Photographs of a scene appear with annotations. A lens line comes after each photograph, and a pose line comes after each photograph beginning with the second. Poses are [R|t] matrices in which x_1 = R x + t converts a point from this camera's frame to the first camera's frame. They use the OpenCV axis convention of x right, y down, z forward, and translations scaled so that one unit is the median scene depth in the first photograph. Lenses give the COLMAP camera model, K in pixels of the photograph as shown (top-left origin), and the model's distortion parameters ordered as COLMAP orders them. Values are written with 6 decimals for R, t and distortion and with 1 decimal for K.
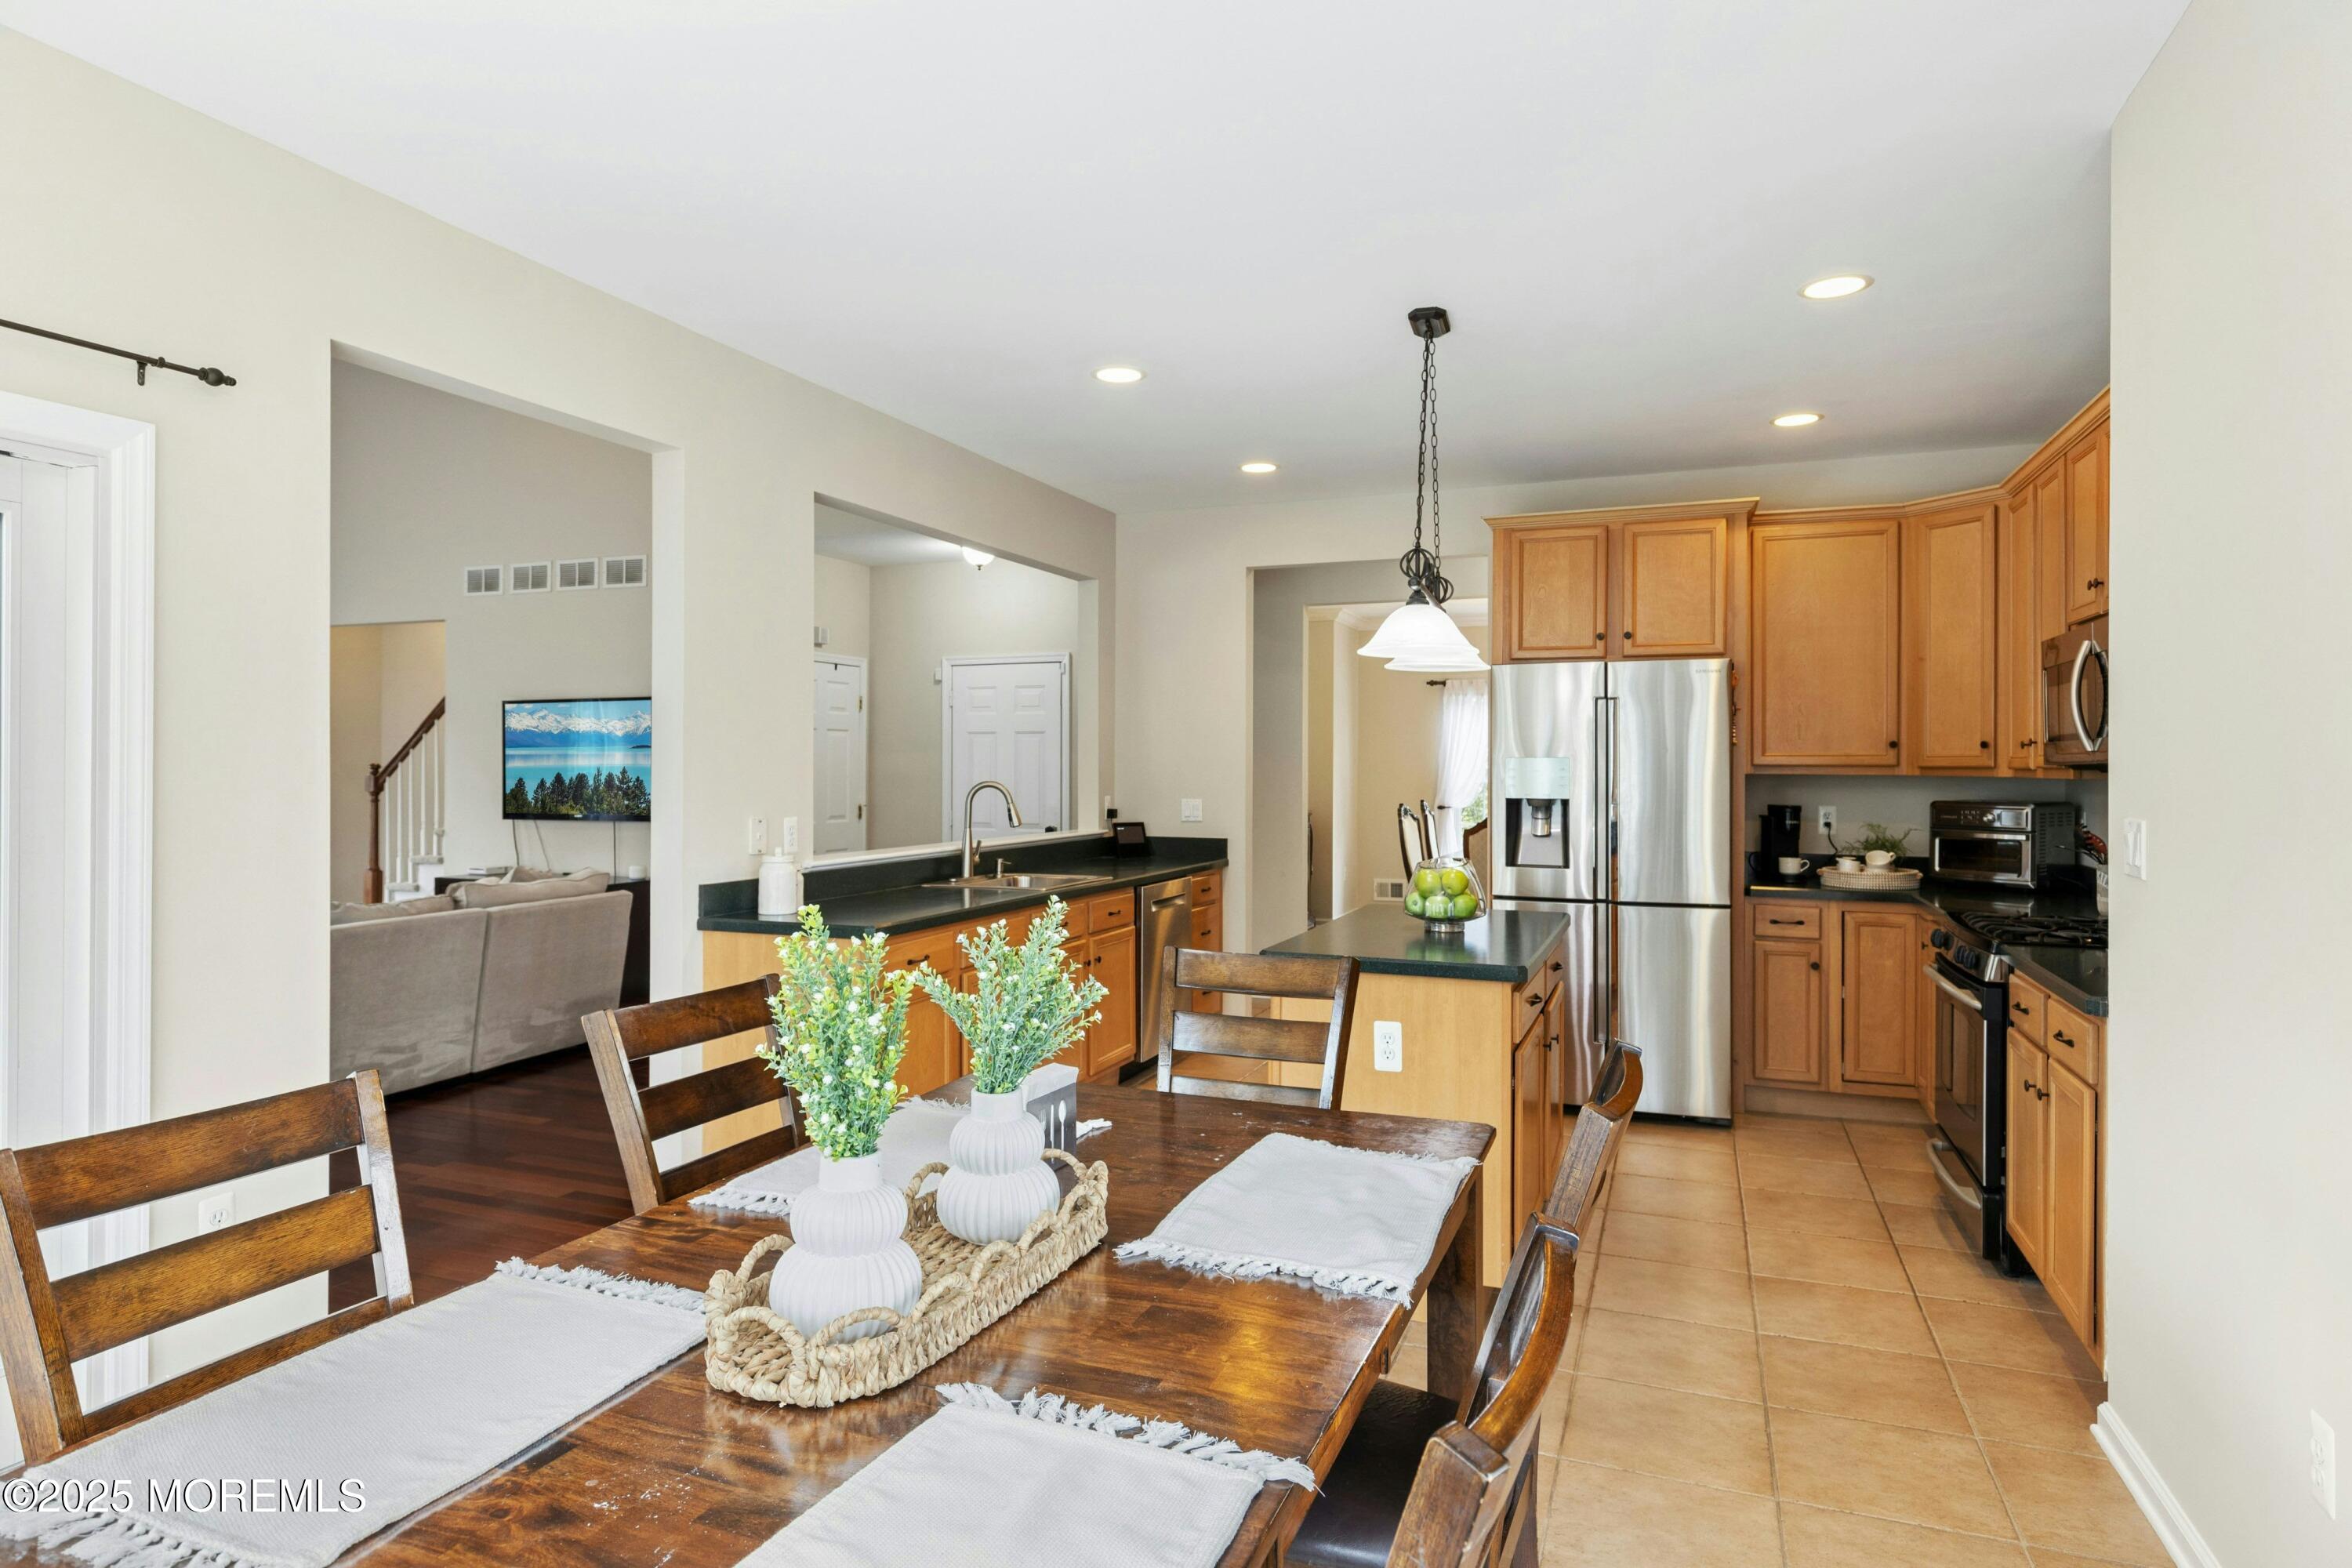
lens RADIAL K [[1290.0, 0, 1176.0], [0, 1290.0, 784.0], [0, 0, 1]] dist [0.002423, 0.000387]
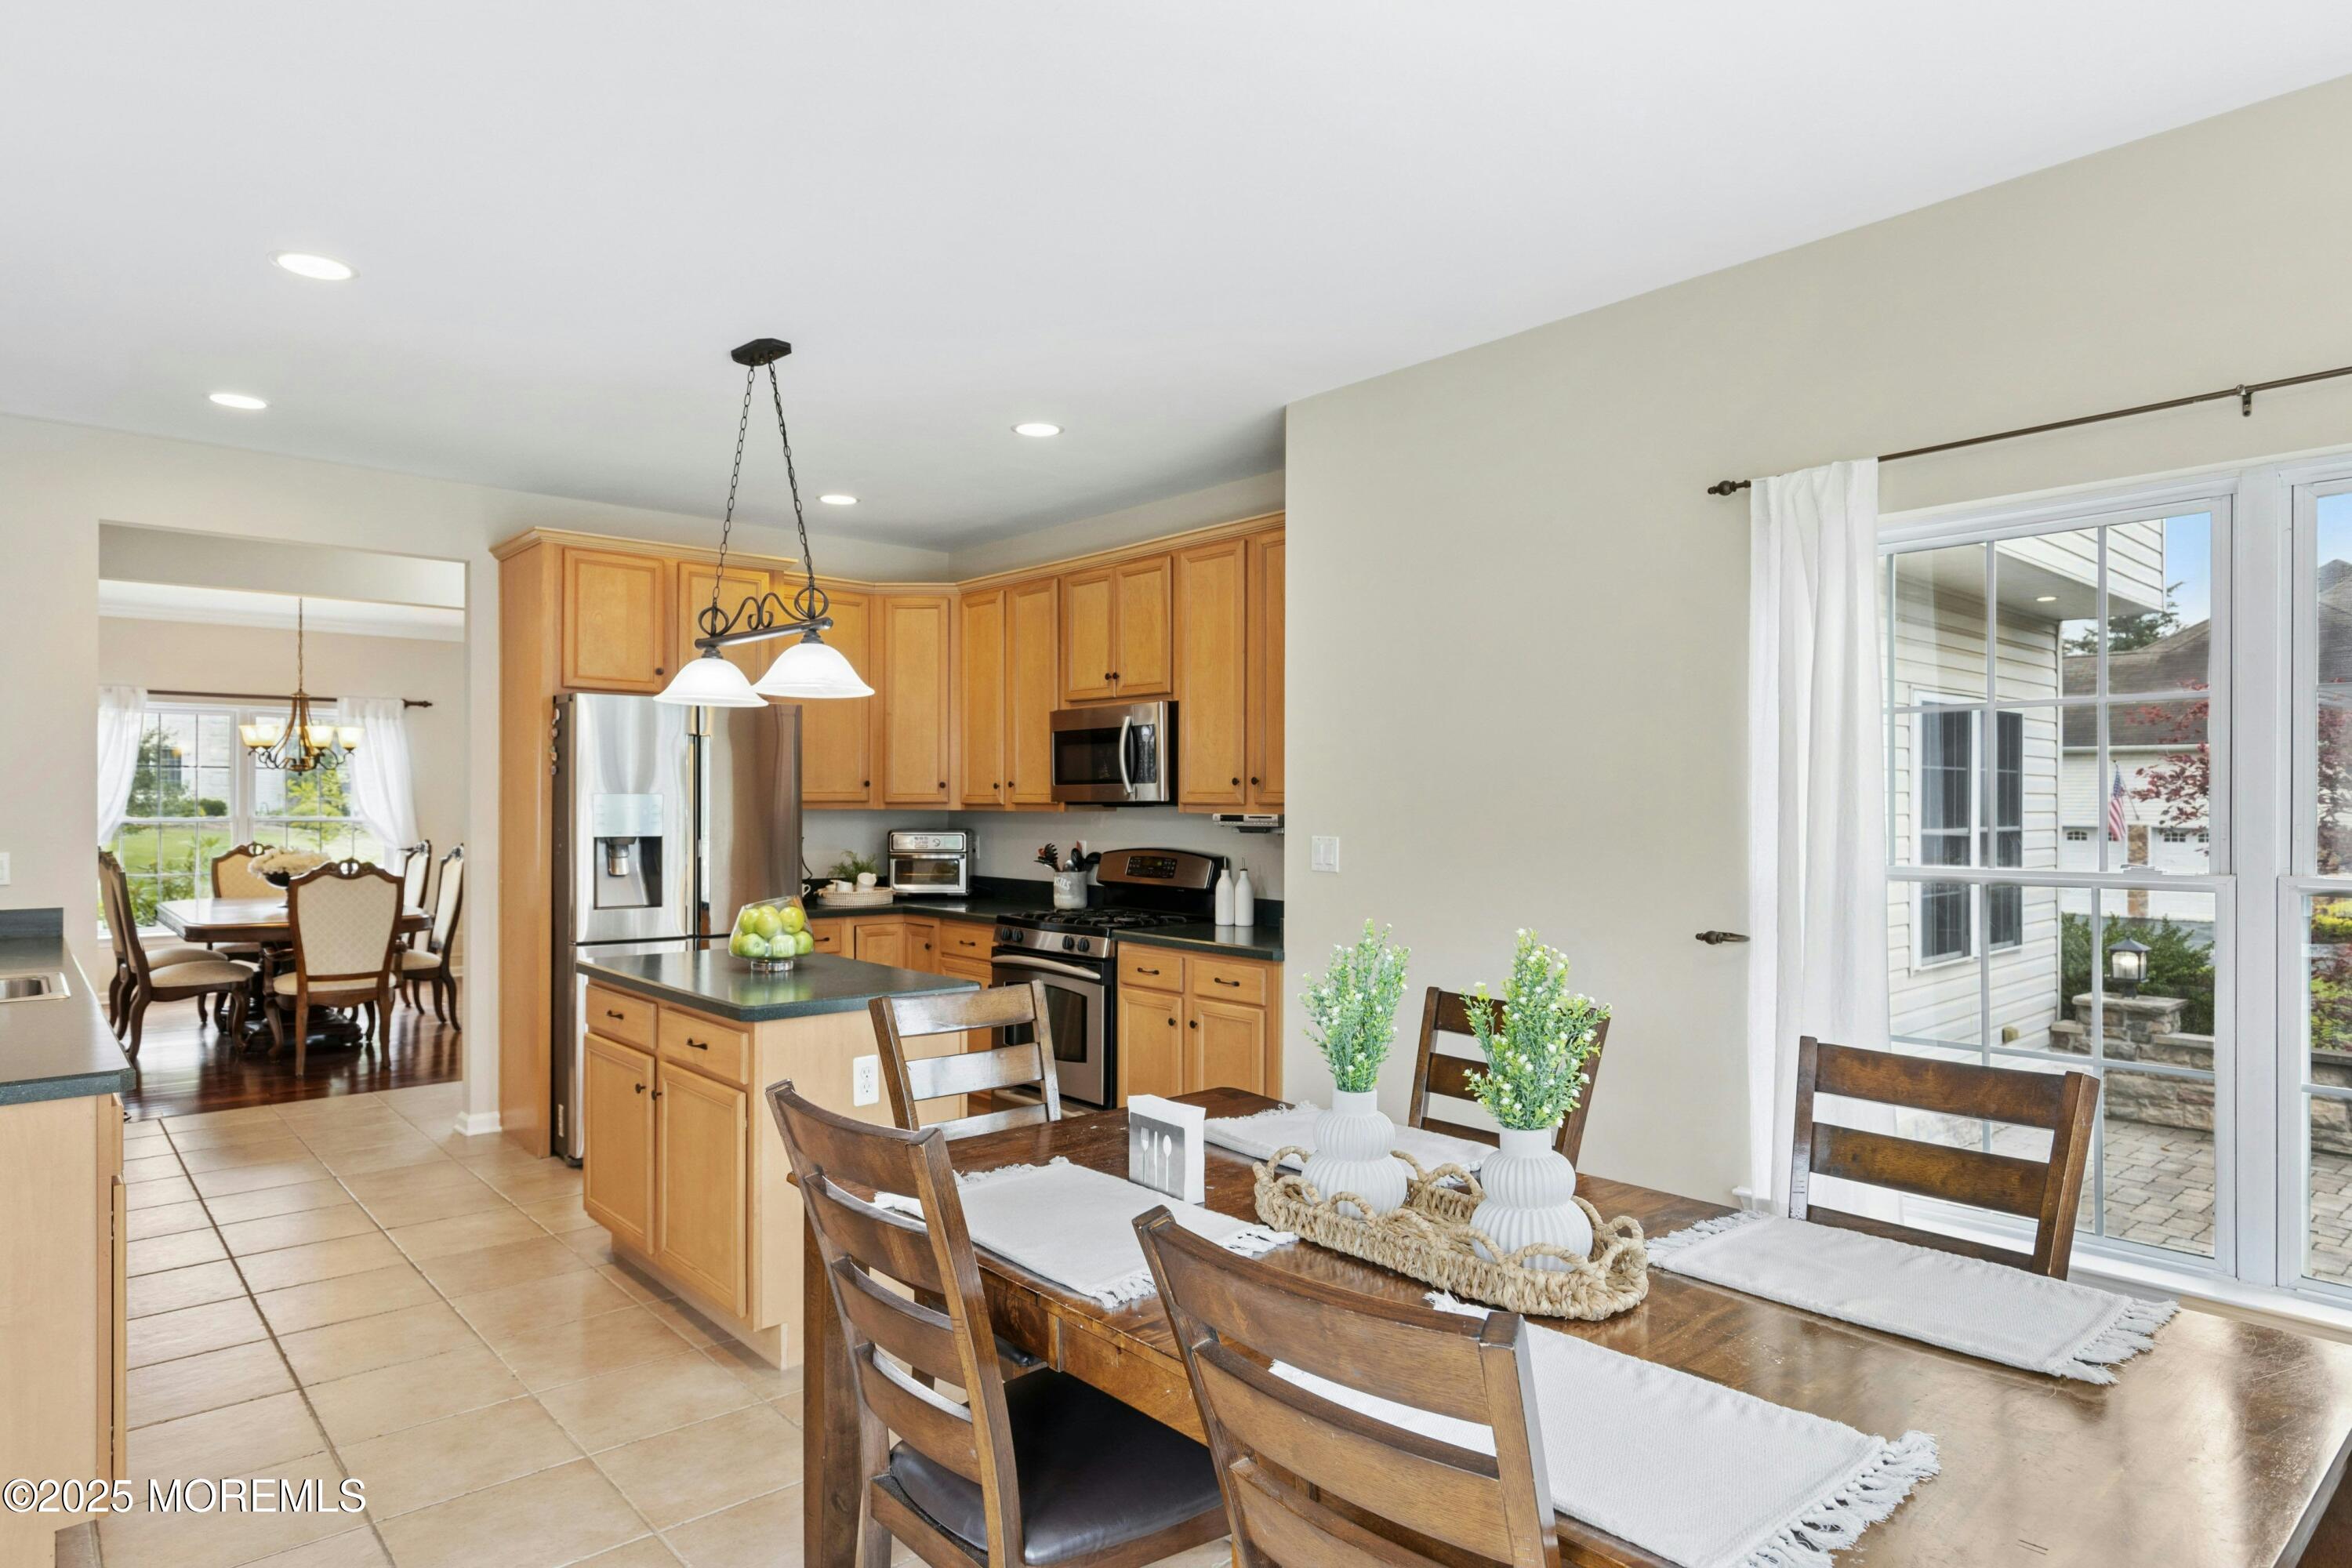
lens RADIAL K [[1322.7, 0, 1176.0], [0, 1322.7, 784.0], [0, 0, 1]] dist [-0.000522, -0.000616]
pose [[0.442683, 0.007620, 0.896646, -0.423397], [0.013981, 0.999784, -0.015399, -0.007130], [-0.896569, 0.019353, 0.442481, 0.206813]]
